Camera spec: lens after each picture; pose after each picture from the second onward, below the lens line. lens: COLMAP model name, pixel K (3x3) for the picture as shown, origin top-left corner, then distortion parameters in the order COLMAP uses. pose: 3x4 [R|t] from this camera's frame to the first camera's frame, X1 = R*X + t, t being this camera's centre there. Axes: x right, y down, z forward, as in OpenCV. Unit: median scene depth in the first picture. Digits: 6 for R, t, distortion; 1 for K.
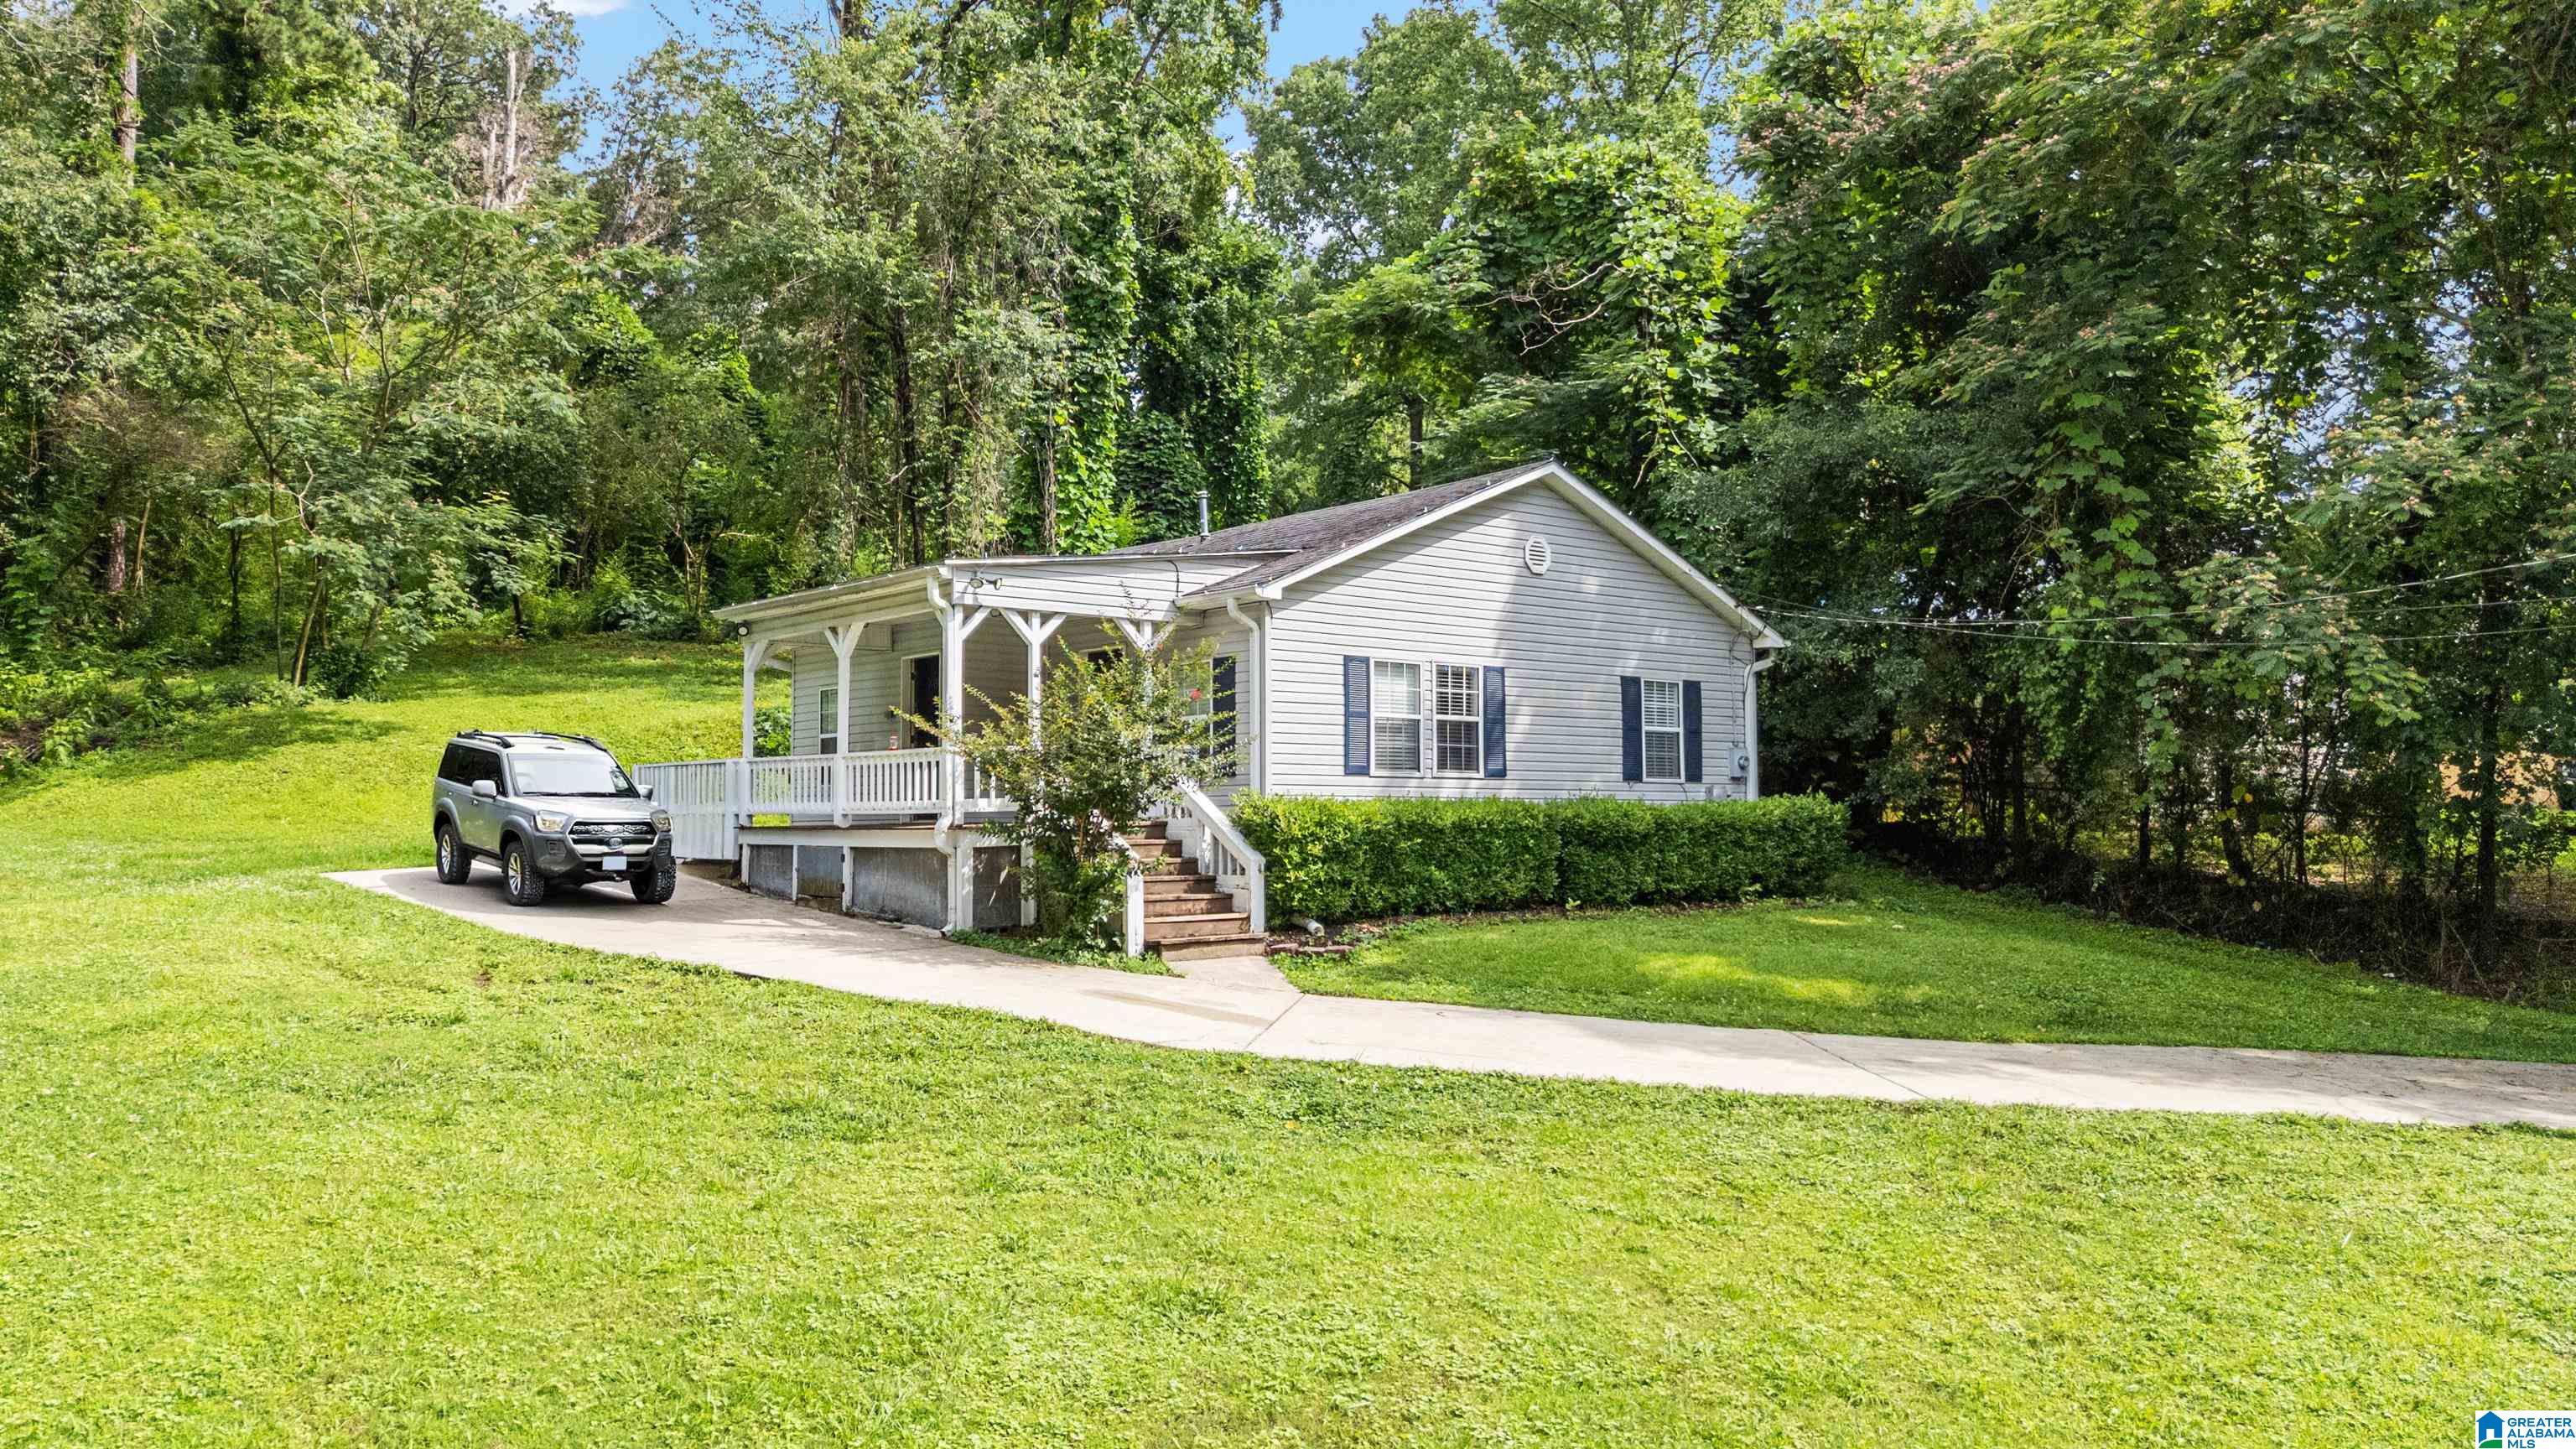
lens RADIAL K [[1842.9, 0, 1283.3], [0, 1842.9, 724.5], [0, 0, 1]] dist [0.030615, -0.013615]
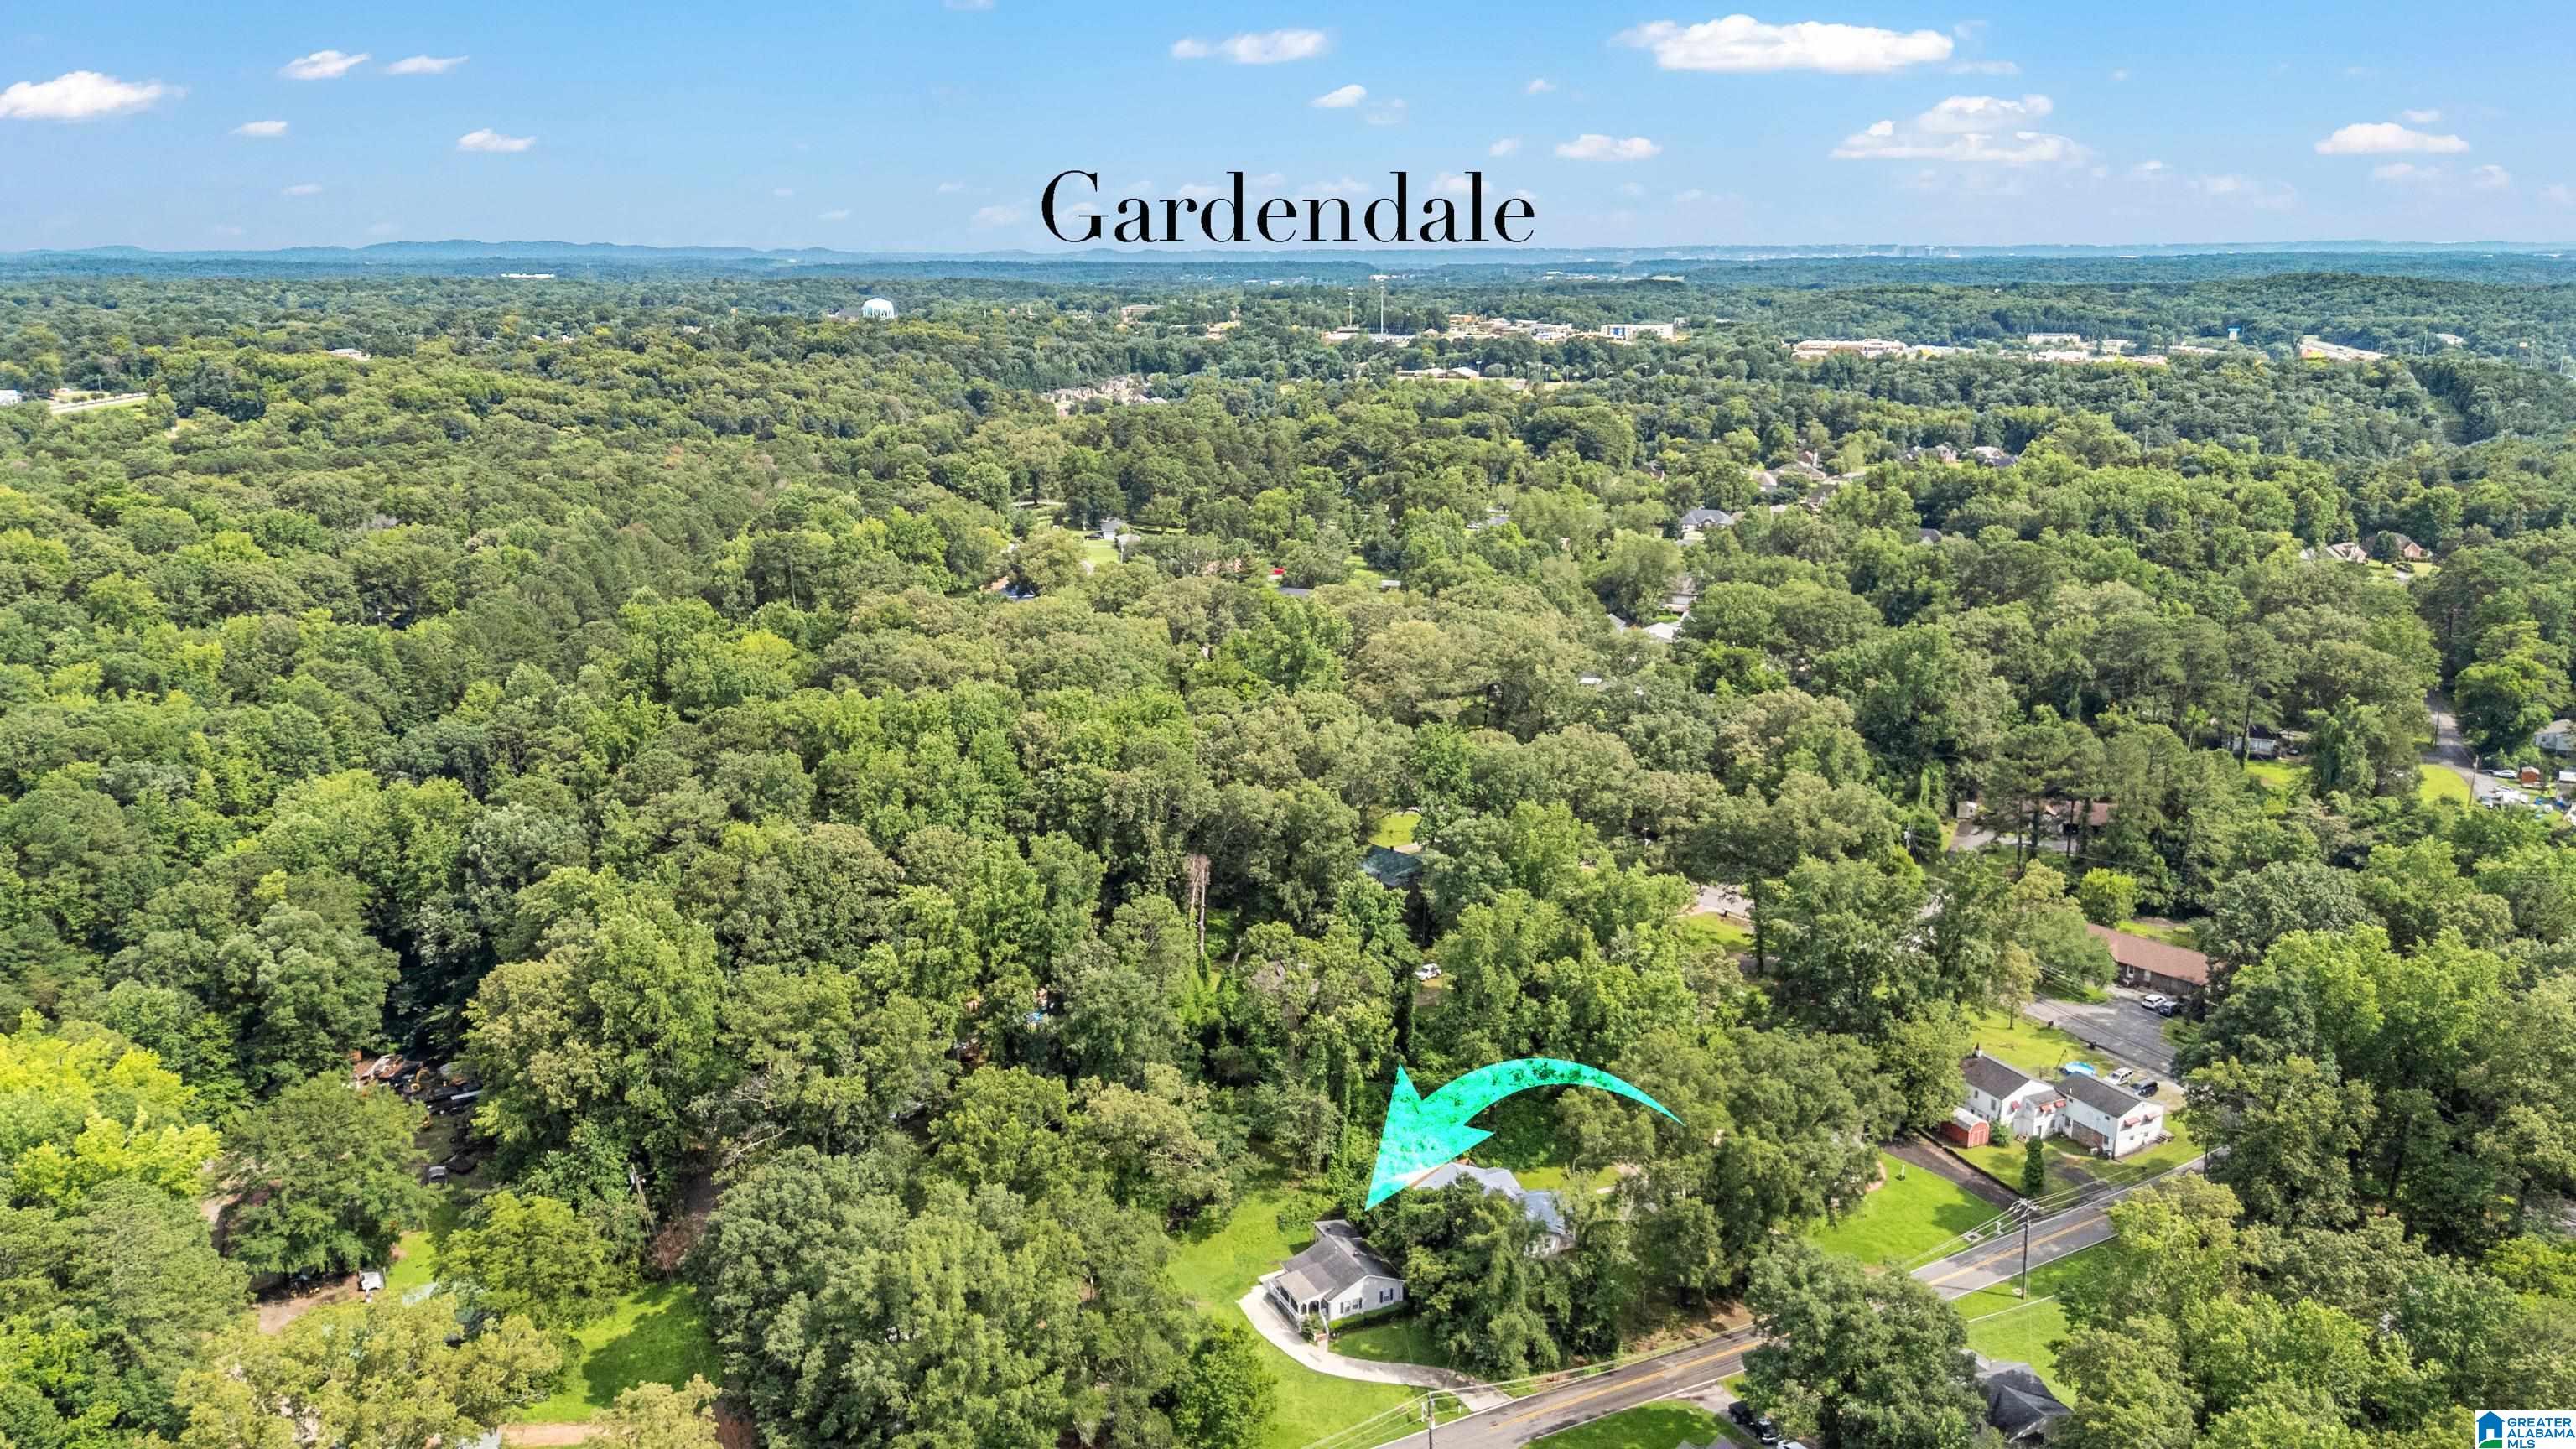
lens RADIAL K [[1842.9, 0, 1294.0], [0, 1842.9, 719.4], [0, 0, 1]] dist [0.030615, -0.013615]
pose [[0.970908, 0.052459, -0.233638, 1.809515], [0.010589, 0.965347, 0.260755, -5.254640], [0.239220, -0.255642, 0.936707, -6.998565]]
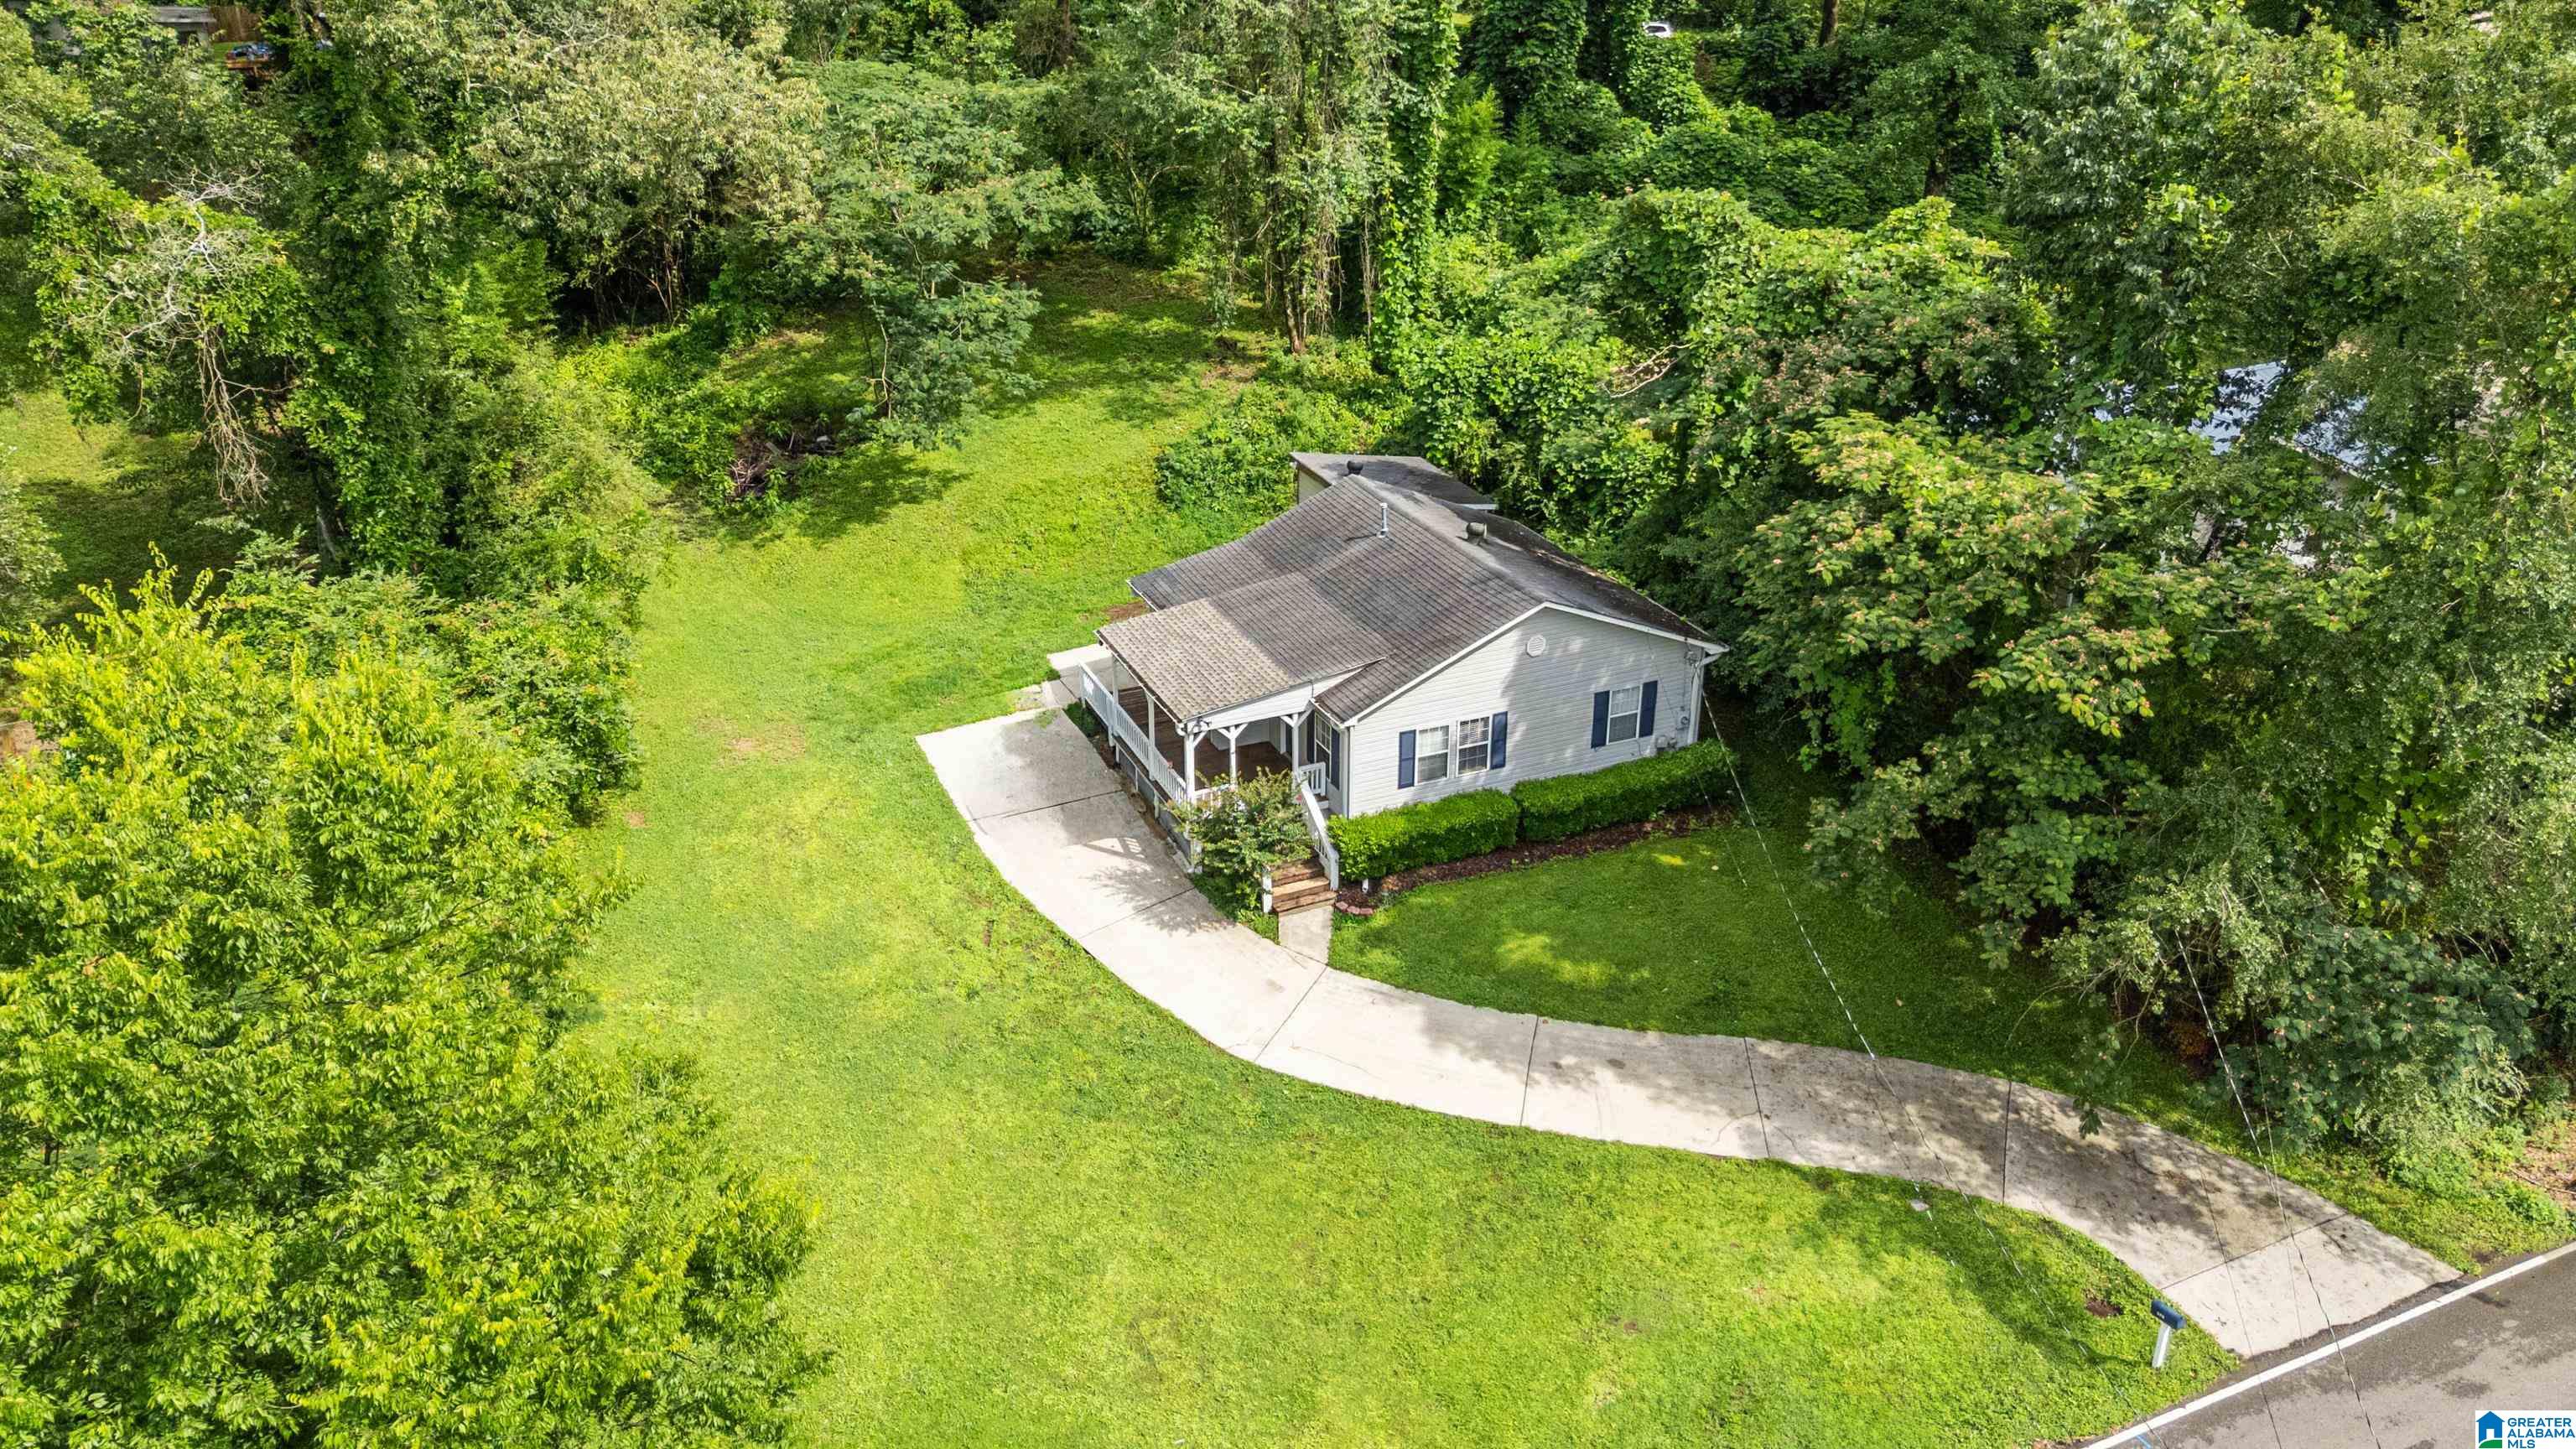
lens RADIAL K [[1842.9, 0, 1288.2], [0, 1842.9, 717.7], [0, 0, 1]] dist [0.030615, -0.013615]
pose [[0.961252, 0.113454, -0.251242, 0.377761], [0.013364, 0.891135, 0.453541, -0.866461], [0.275347, -0.439325, 0.855089, -0.609318]]
